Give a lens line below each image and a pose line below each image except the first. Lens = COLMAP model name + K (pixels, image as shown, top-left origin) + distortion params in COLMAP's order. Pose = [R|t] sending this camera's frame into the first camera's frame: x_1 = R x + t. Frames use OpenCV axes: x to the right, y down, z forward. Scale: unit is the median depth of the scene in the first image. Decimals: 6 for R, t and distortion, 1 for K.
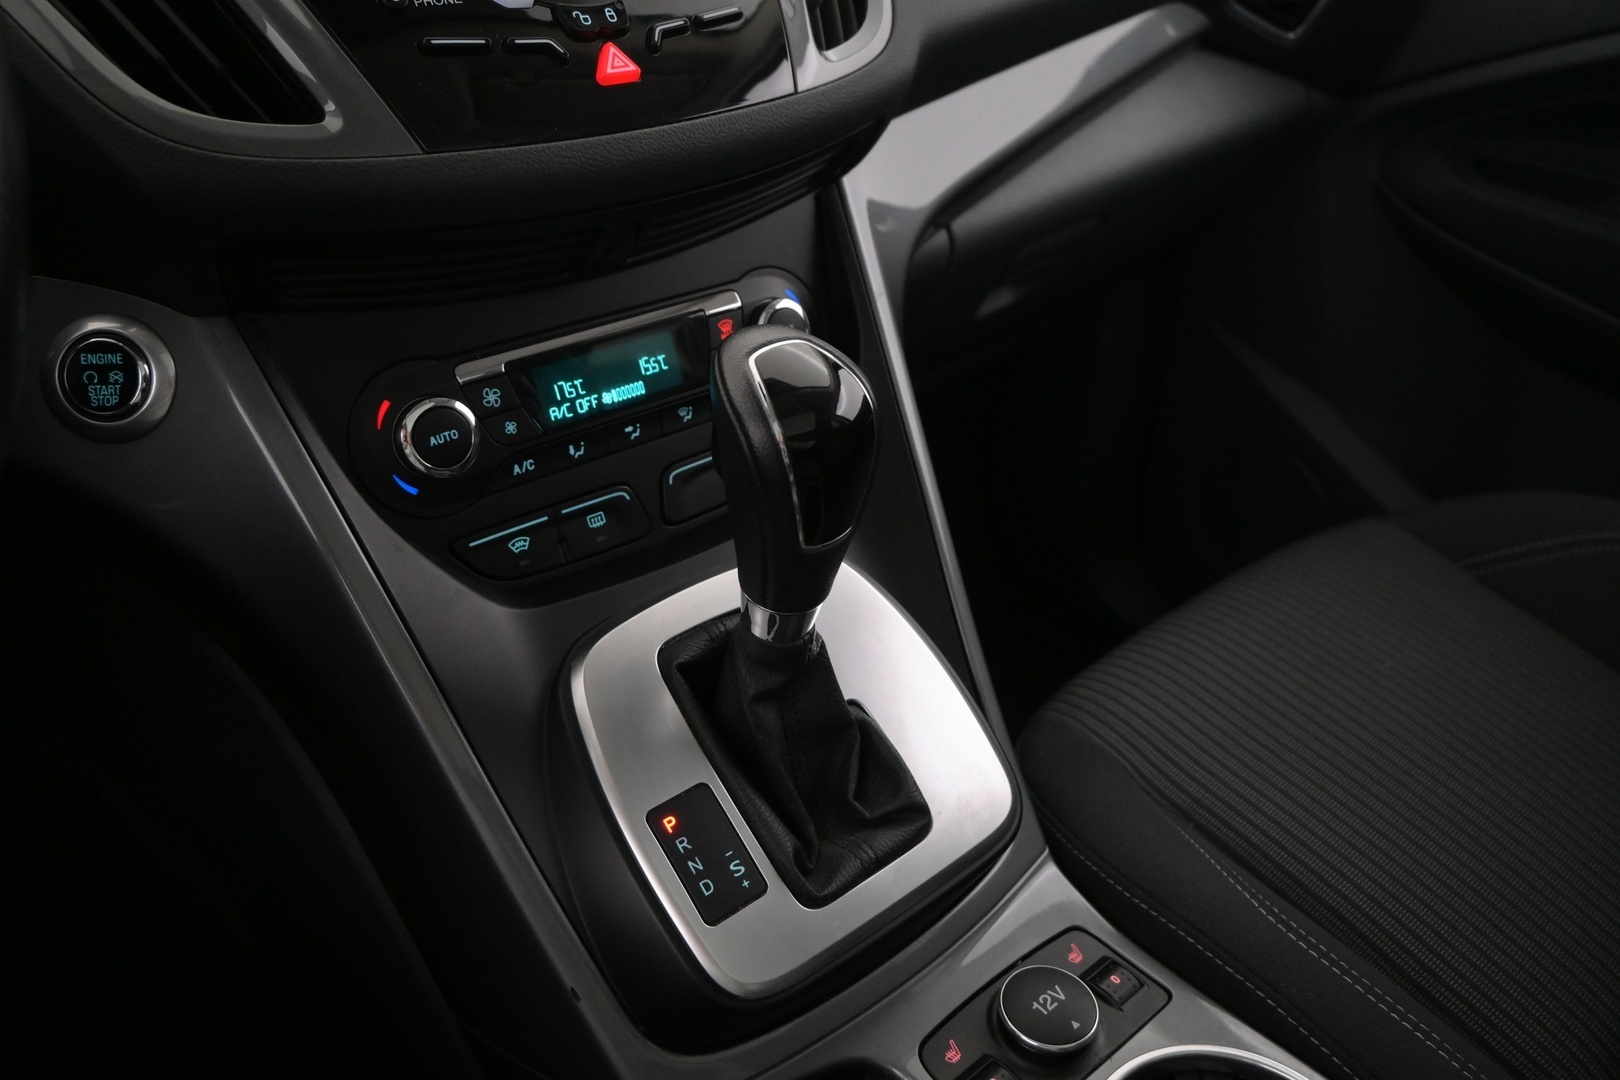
lens RADIAL K [[1261.4, 0, 817.2], [0, 1261.4, 535.9], [0, 0, 1]] dist [-0.003889, -0.008988]
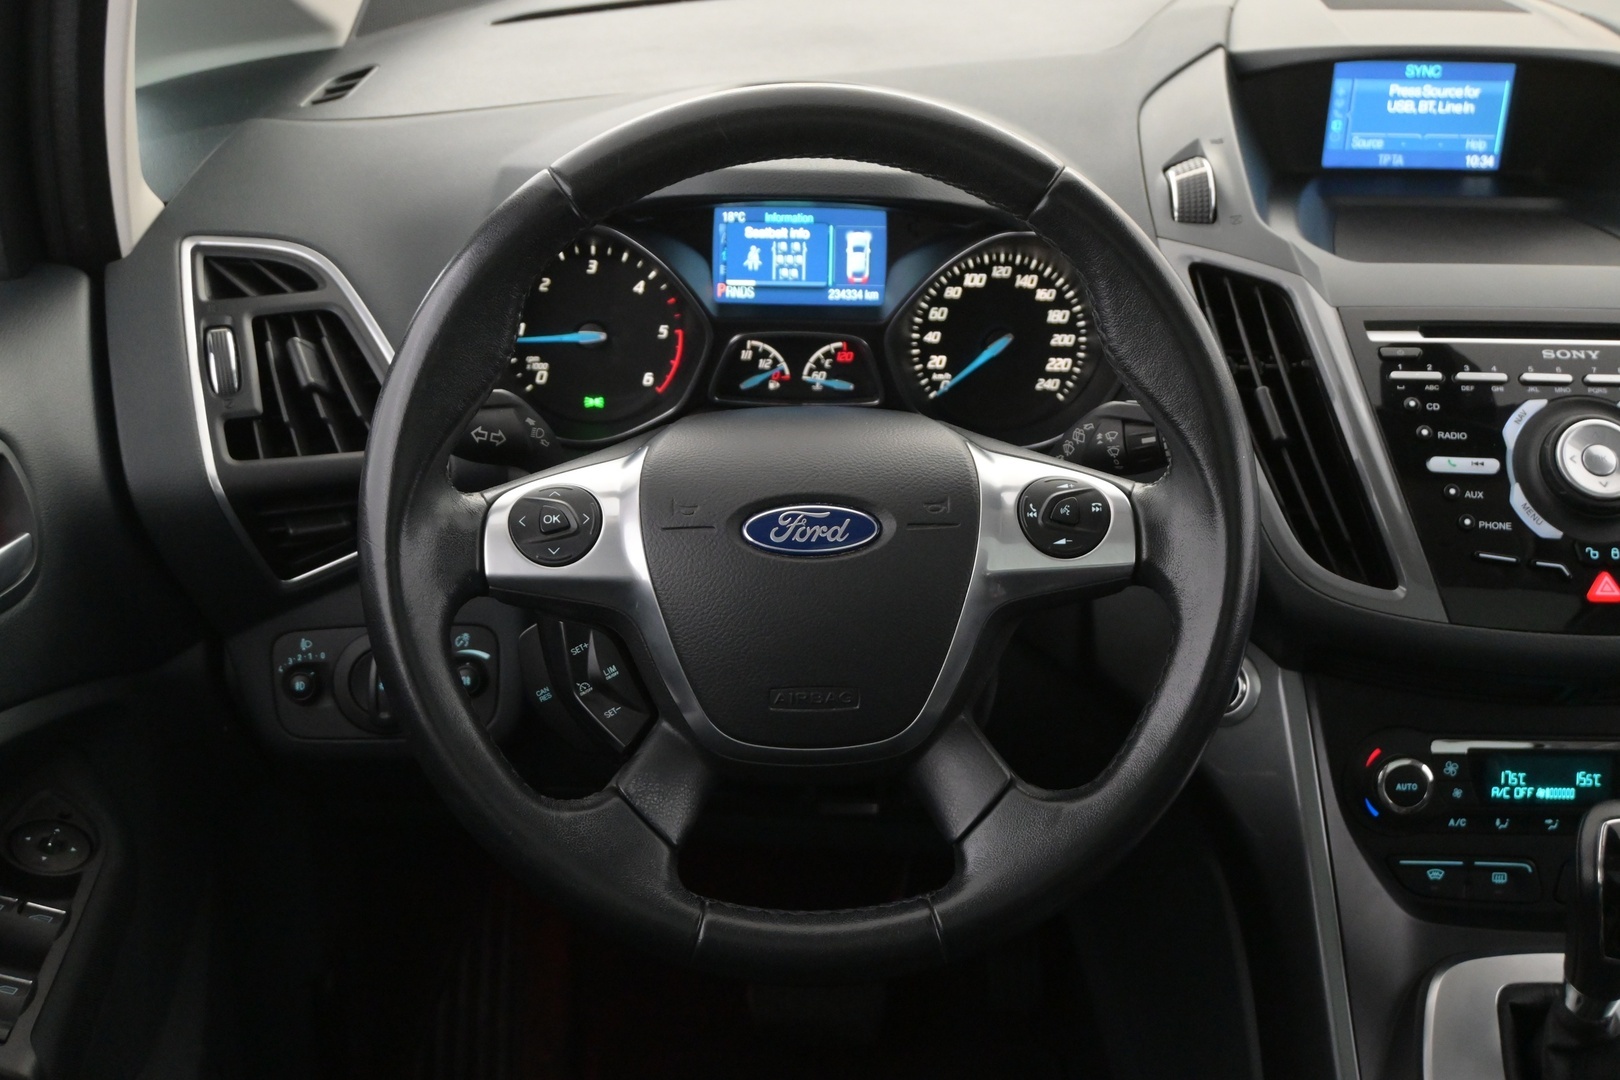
lens RADIAL K [[2221.7, 0, 808.6], [0, 2221.7, 520.1], [0, 0, 1]] dist [0.012389, 0.000000]
pose [[0.769368, 0.289102, -0.569643, 0.495281], [-0.340528, 0.940077, 0.017180, -0.161351], [0.540476, 0.180762, 0.821712, -1.394452]]
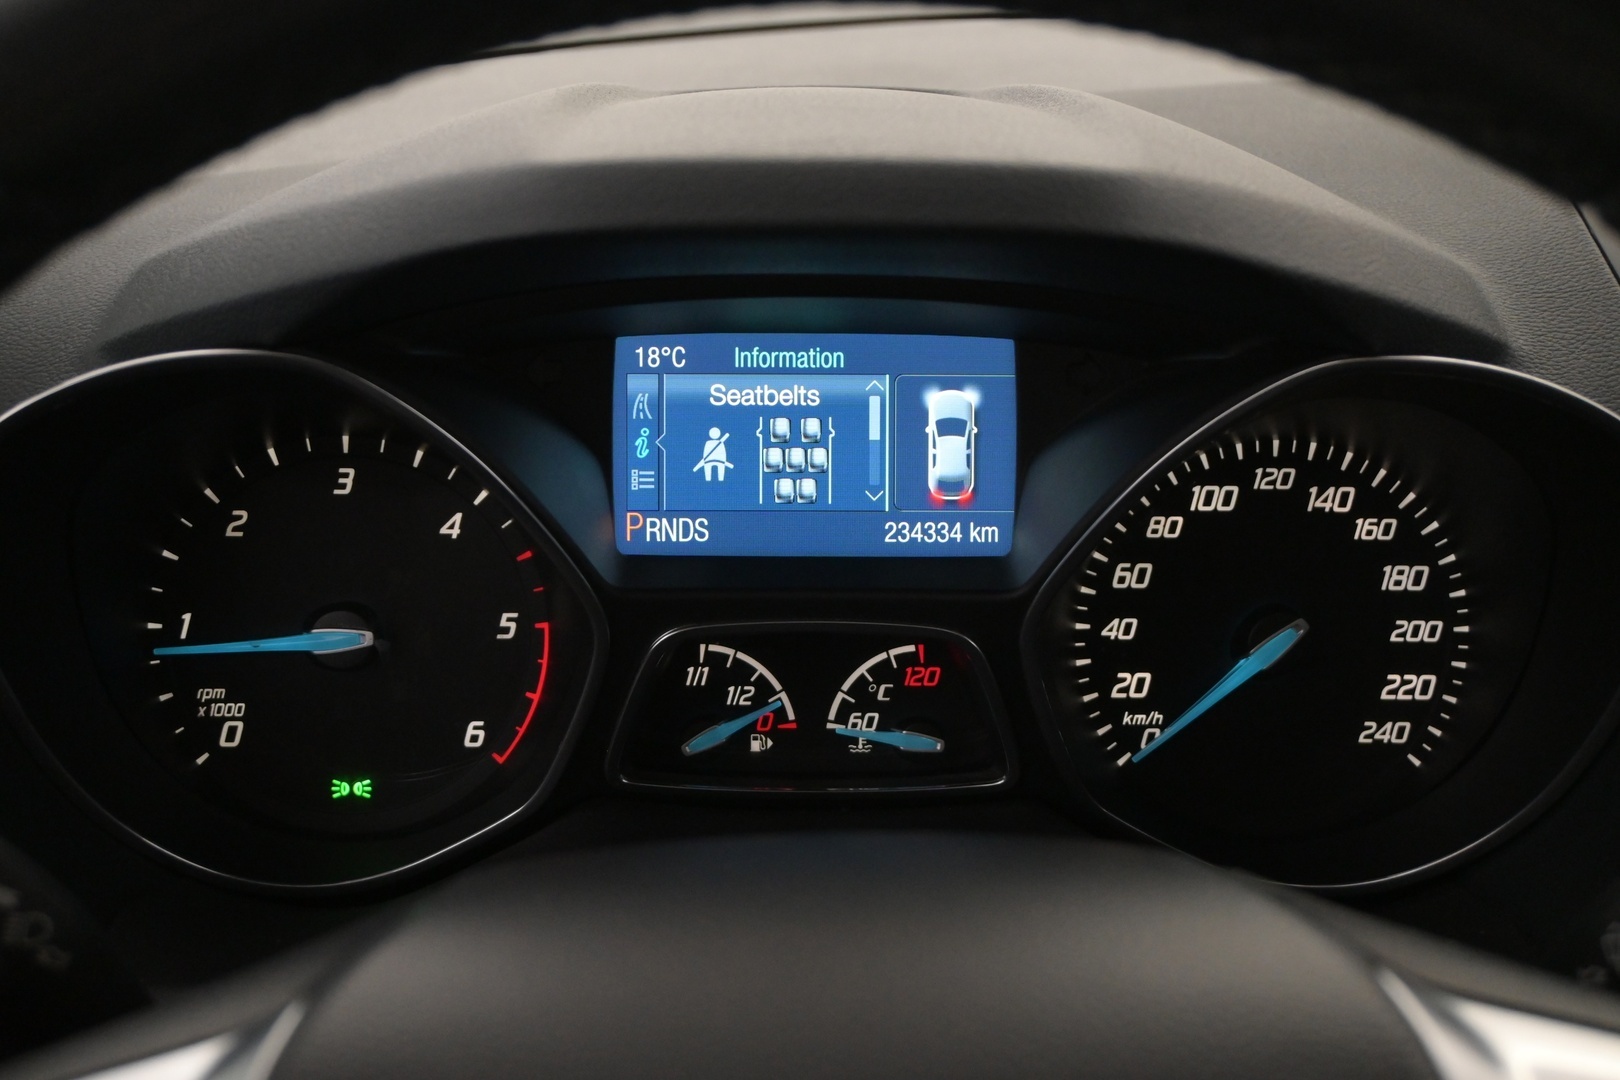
lens RADIAL K [[2221.7, 0, 800.3], [0, 2221.7, 538.4], [0, 0, 1]] dist [0.012389, 0.000000]
pose [[0.764241, 0.200608, -0.612937, -0.375371], [-0.327139, 0.939632, -0.100362, -0.243198], [0.555802, 0.277216, 0.783732, -0.212317]]
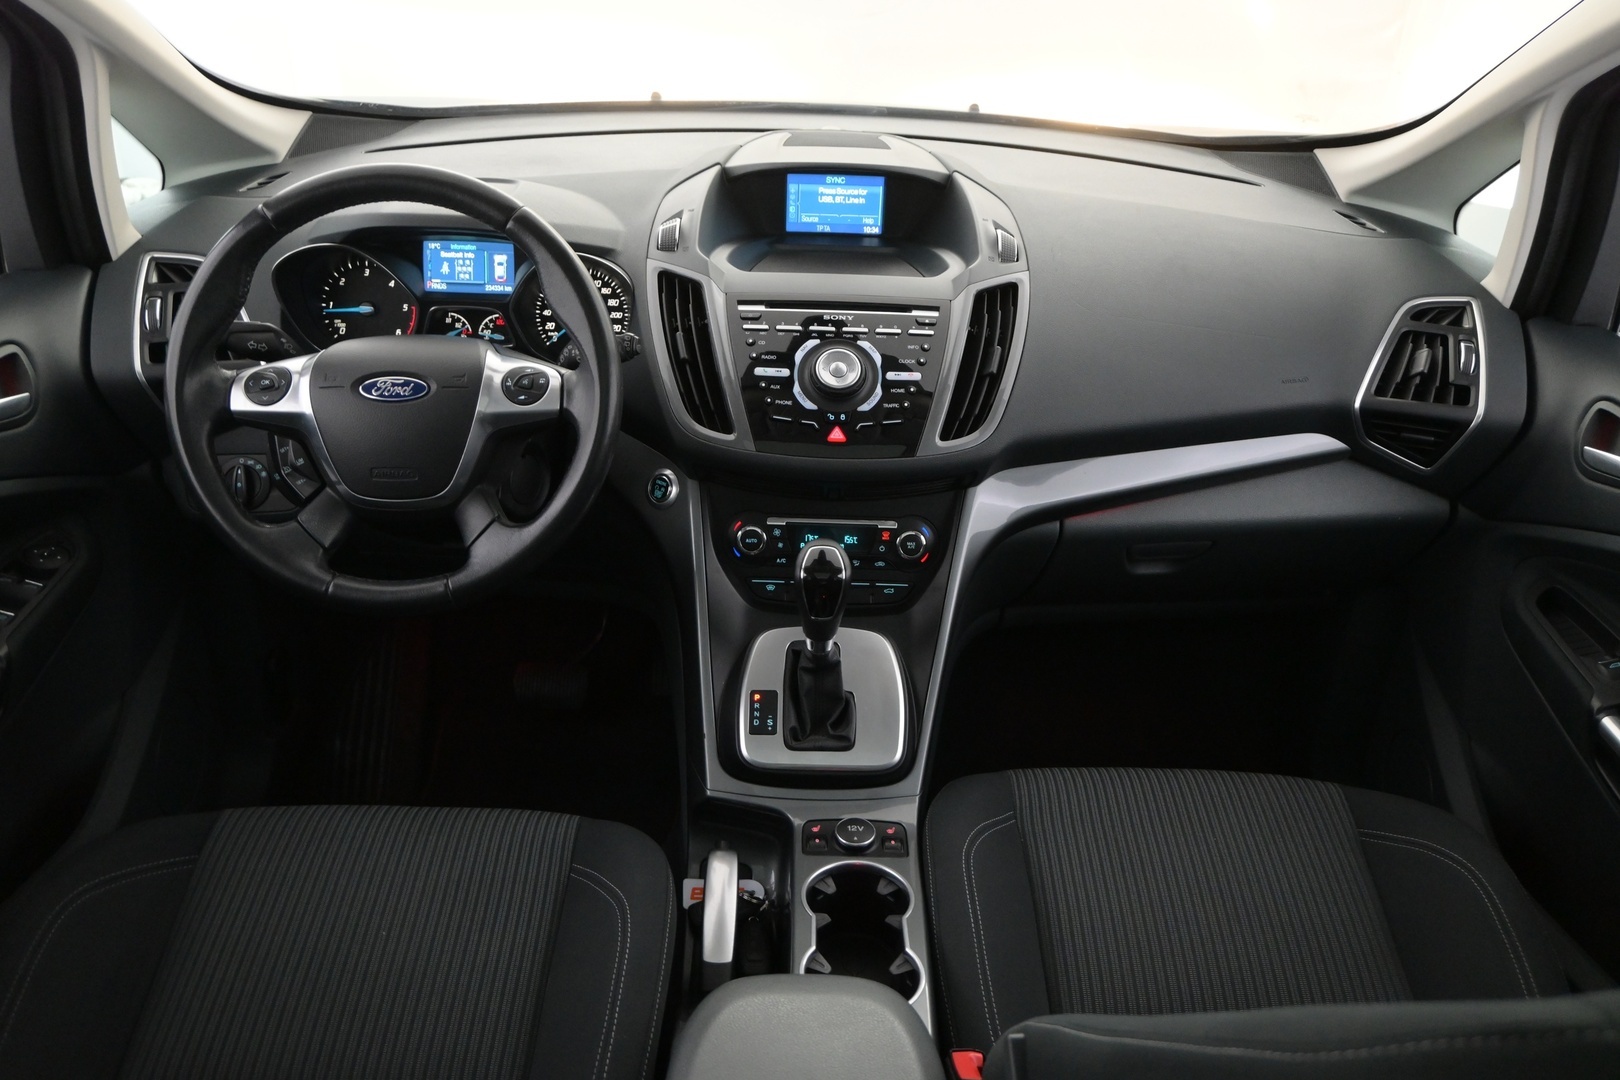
lens RADIAL K [[1328.8, 0, 814.1], [0, 1328.8, 525.9], [0, 0, 1]] dist [0.007258, -0.007427]
pose [[0.754994, 0.311041, -0.577267, 1.378019], [-0.354509, 0.934209, 0.039712, -0.252214], [0.551640, 0.174665, 0.815589, -1.224260]]
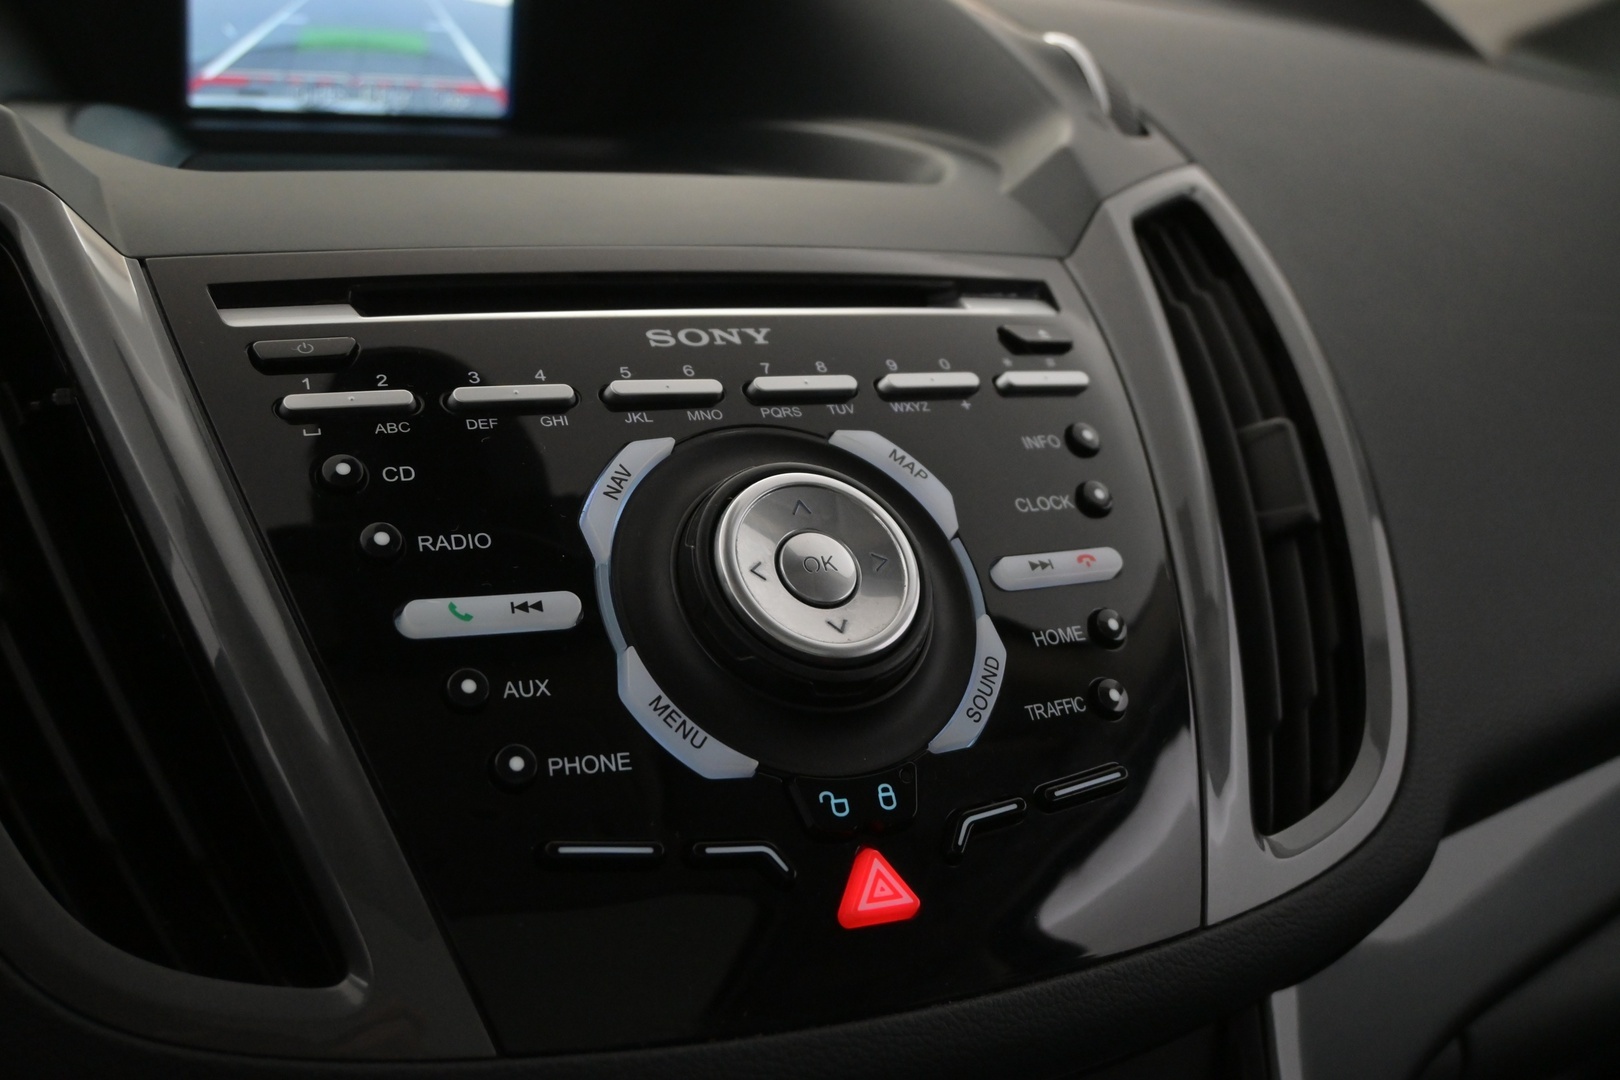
lens RADIAL K [[1983.9, 0, 813.0], [0, 1983.9, 537.4], [0, 0, 1]] dist [0.010956, 0.000000]
pose [[0.964144, 0.154029, -0.216103, -0.019485], [-0.198123, 0.959556, -0.199997, -0.302989], [0.176558, 0.235641, 0.955668, 0.106512]]
